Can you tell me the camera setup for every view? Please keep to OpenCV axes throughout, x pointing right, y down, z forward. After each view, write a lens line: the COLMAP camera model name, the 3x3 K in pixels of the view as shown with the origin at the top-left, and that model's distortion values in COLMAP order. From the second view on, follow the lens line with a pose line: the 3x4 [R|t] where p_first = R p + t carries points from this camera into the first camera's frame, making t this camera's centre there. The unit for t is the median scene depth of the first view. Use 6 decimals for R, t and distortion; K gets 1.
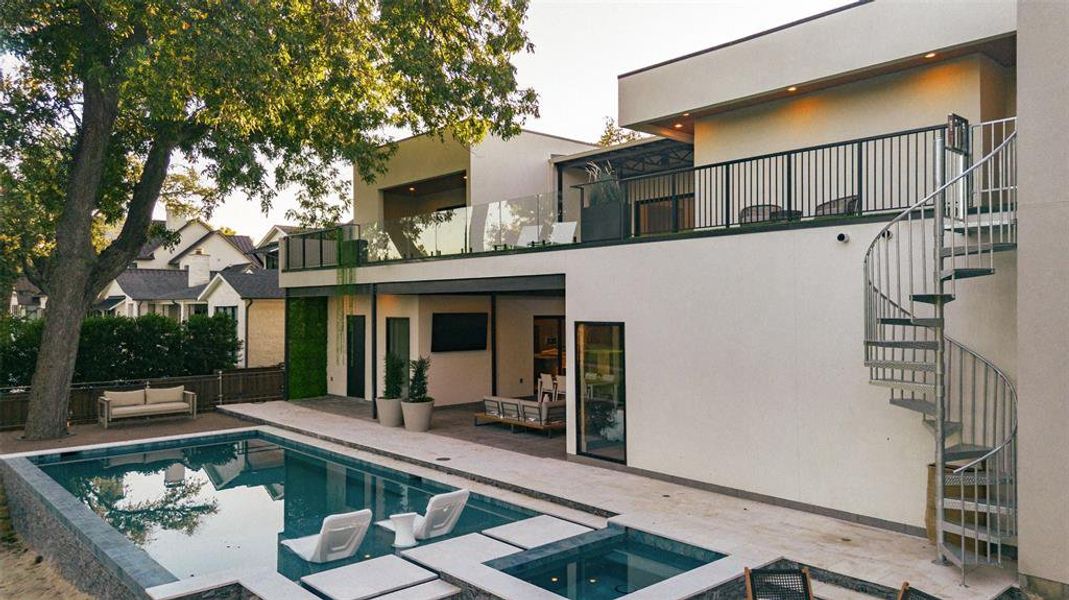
lens RADIAL K [[750.4, 0, 534.5], [0, 750.4, 300.0], [0, 0, 1]] dist [0.068077, -0.074467]
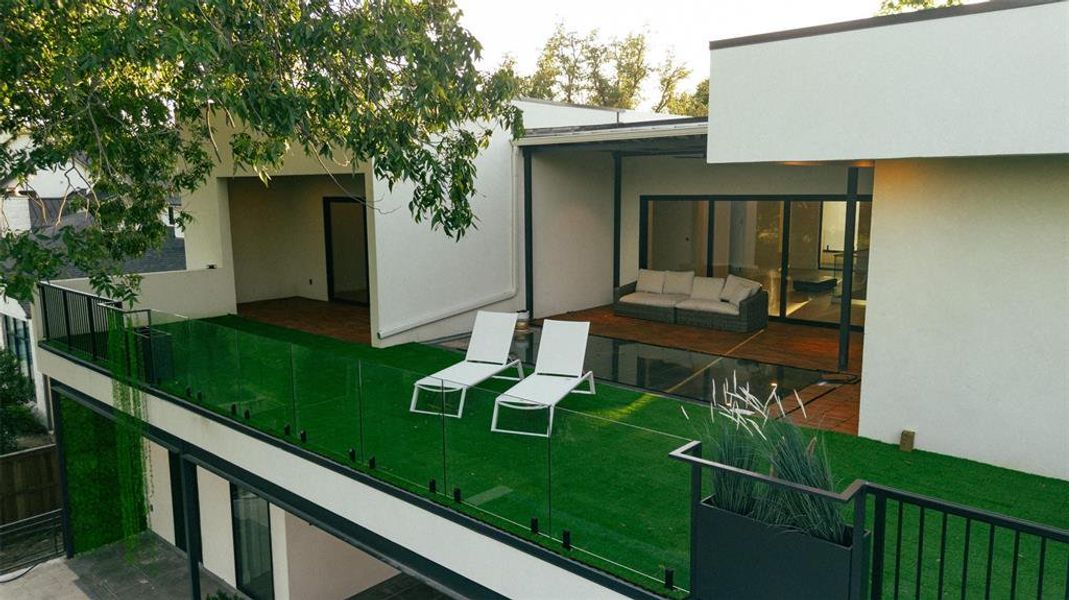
lens RADIAL K [[750.4, 0, 534.5], [0, 750.4, 300.0], [0, 0, 1]] dist [0.068077, -0.074467]
pose [[0.994415, -0.016750, 0.104204, -0.035411], [0.000050, 0.987401, 0.158240, -0.220626], [-0.105542, -0.157351, 0.981887, 0.564581]]
